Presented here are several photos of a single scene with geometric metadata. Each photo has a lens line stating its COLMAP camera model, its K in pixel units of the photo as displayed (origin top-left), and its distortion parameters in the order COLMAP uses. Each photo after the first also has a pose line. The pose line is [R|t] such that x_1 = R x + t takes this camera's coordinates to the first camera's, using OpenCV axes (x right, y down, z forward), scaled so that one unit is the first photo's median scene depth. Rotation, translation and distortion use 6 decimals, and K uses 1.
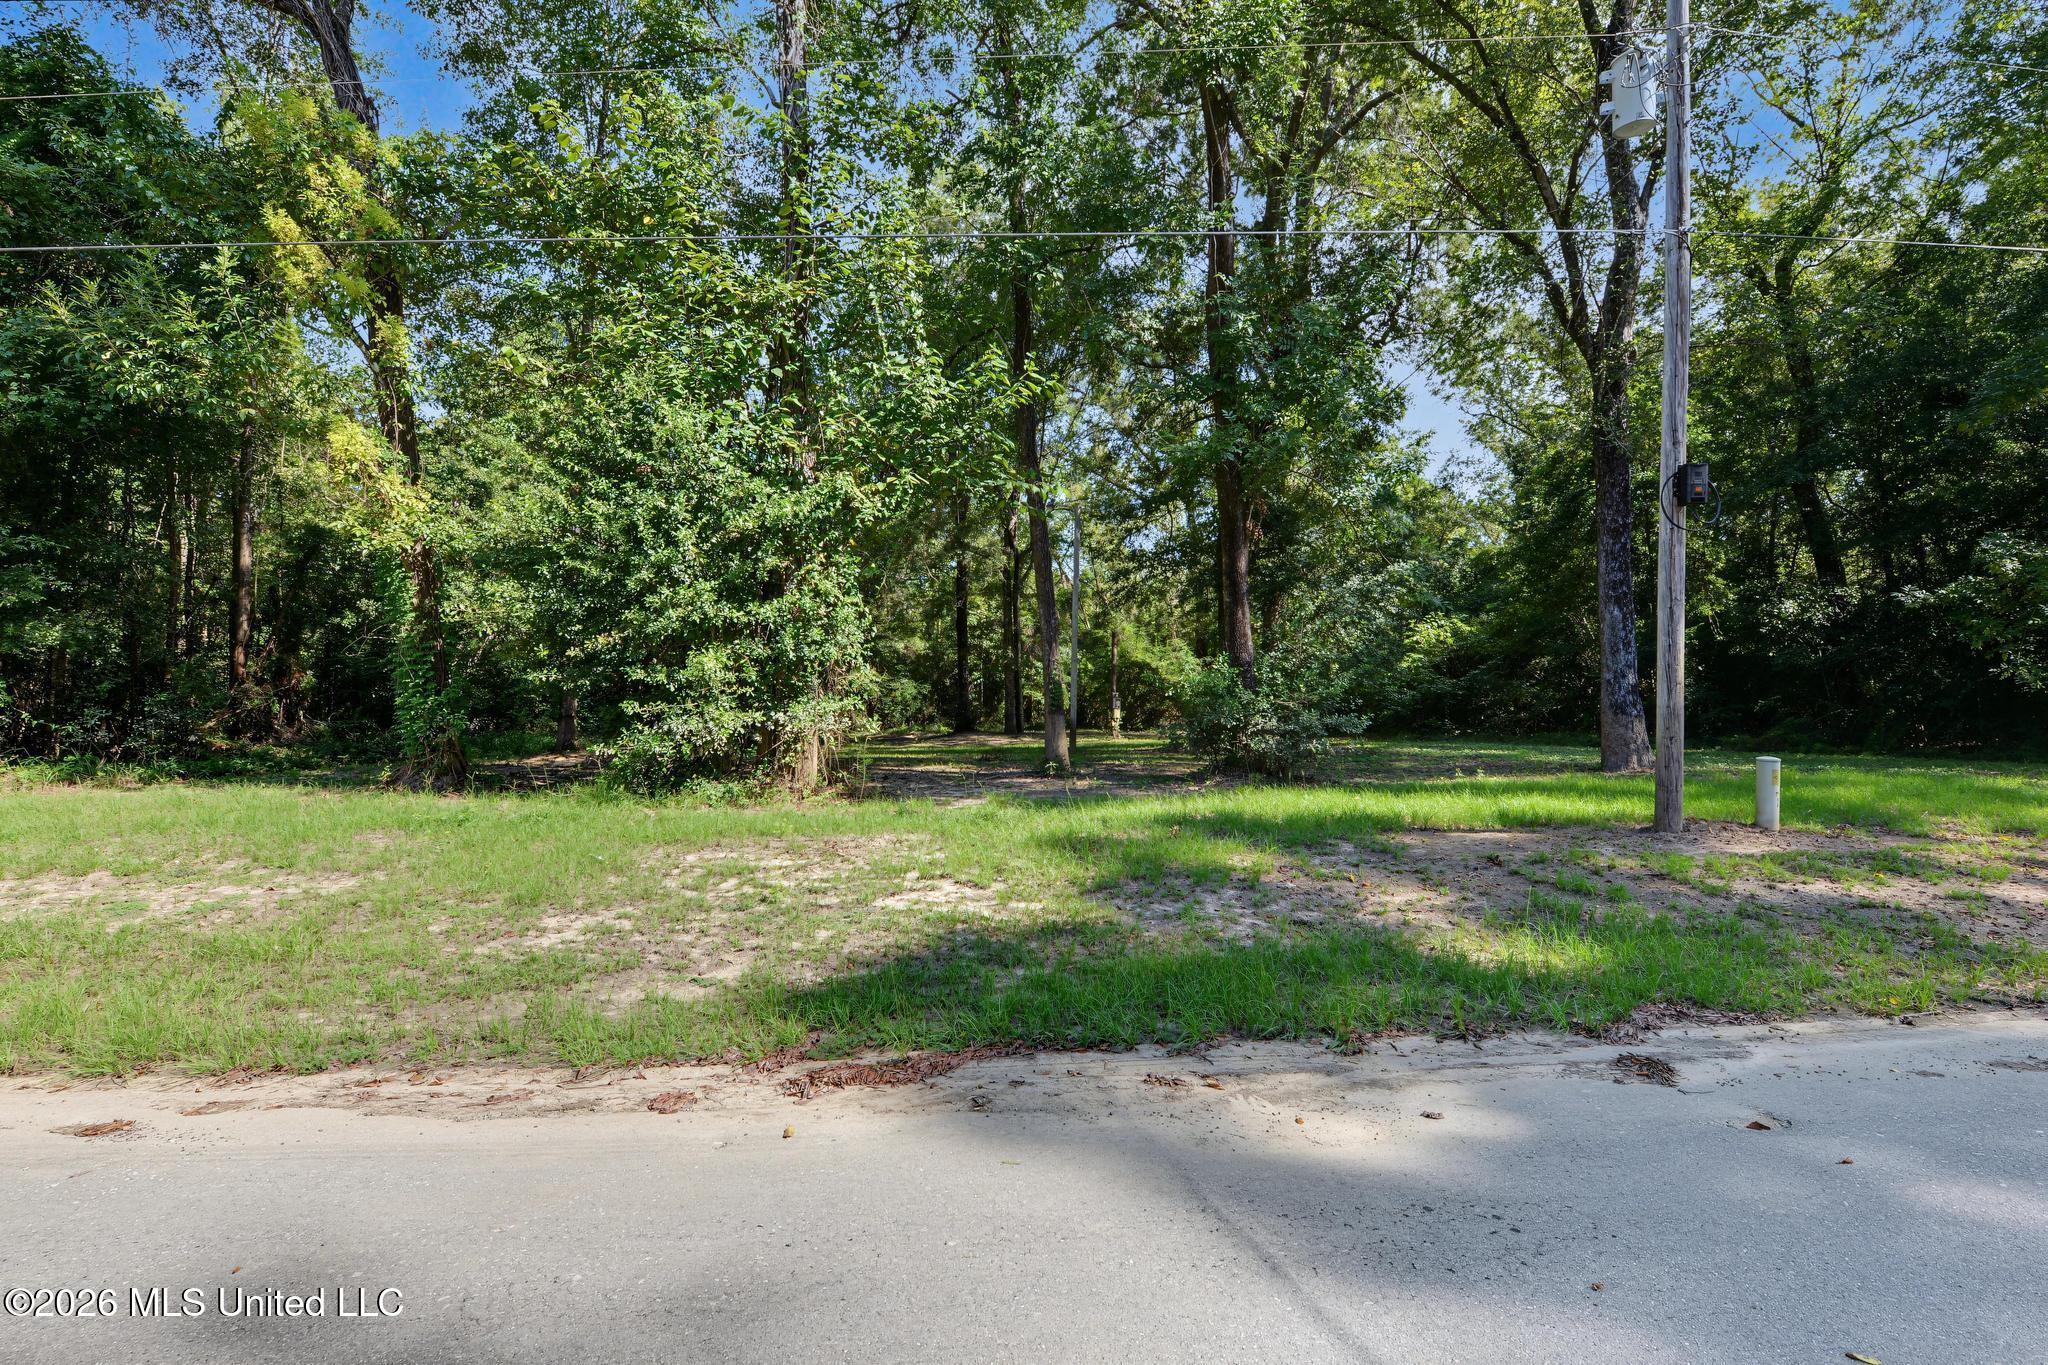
lens RADIAL K [[938.8, 0, 1026.5], [0, 938.8, 686.9], [0, 0, 1]] dist [-0.002015, -0.000094]
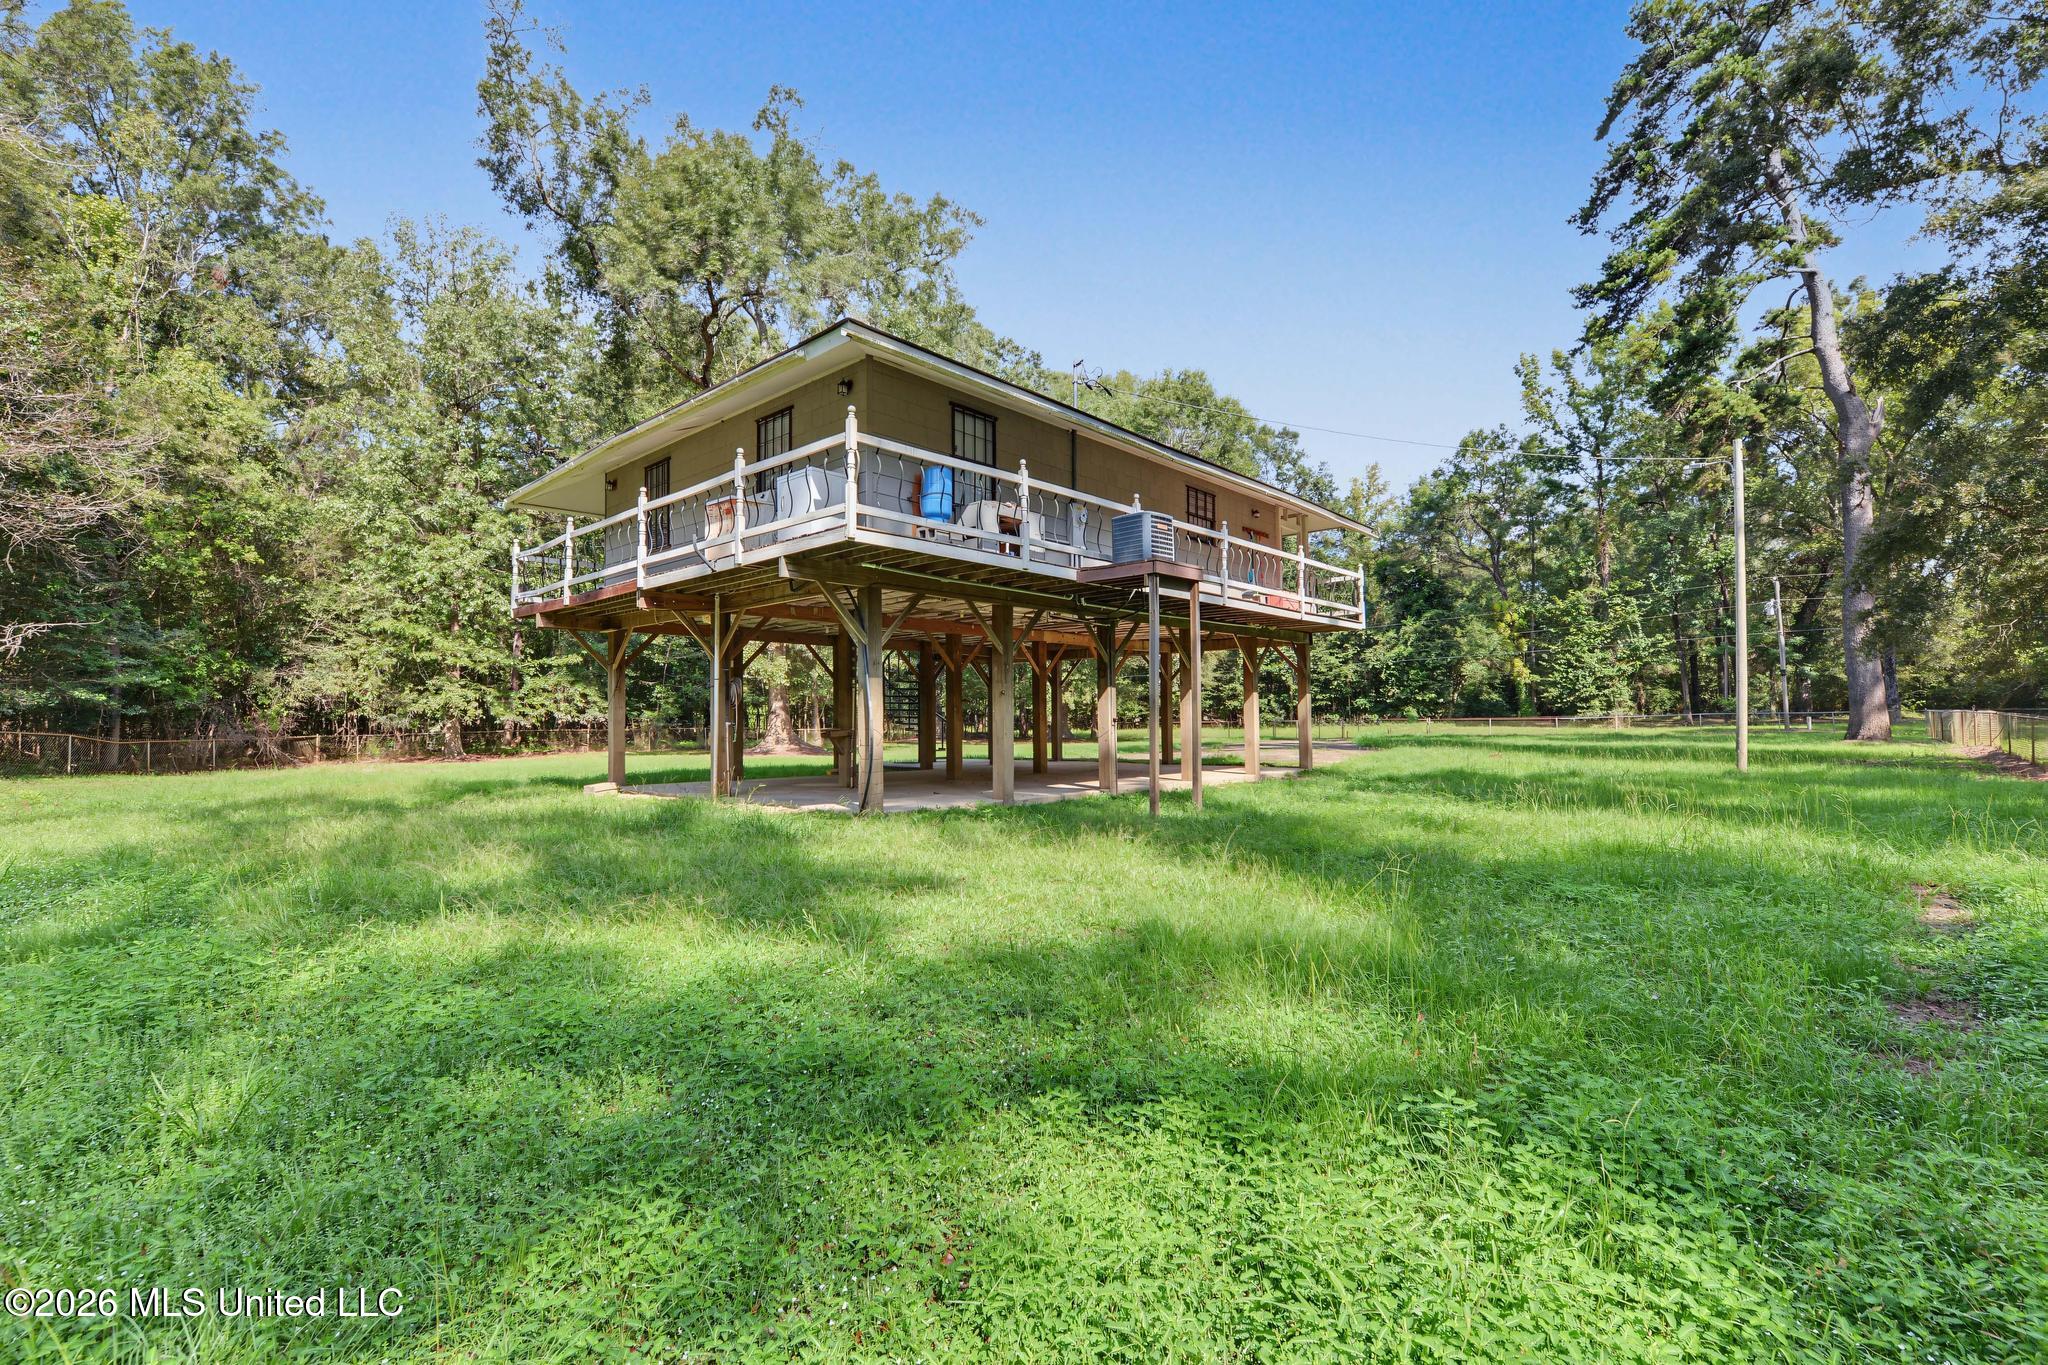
lens RADIAL K [[938.8, 0, 1028.1], [0, 938.8, 679.7], [0, 0, 1]] dist [-0.002015, -0.000094]
pose [[0.726461, -0.033265, -0.686402, 0.958553], [0.034552, 0.999333, -0.011862, -0.195699], [0.686339, -0.015099, 0.727125, -4.940327]]
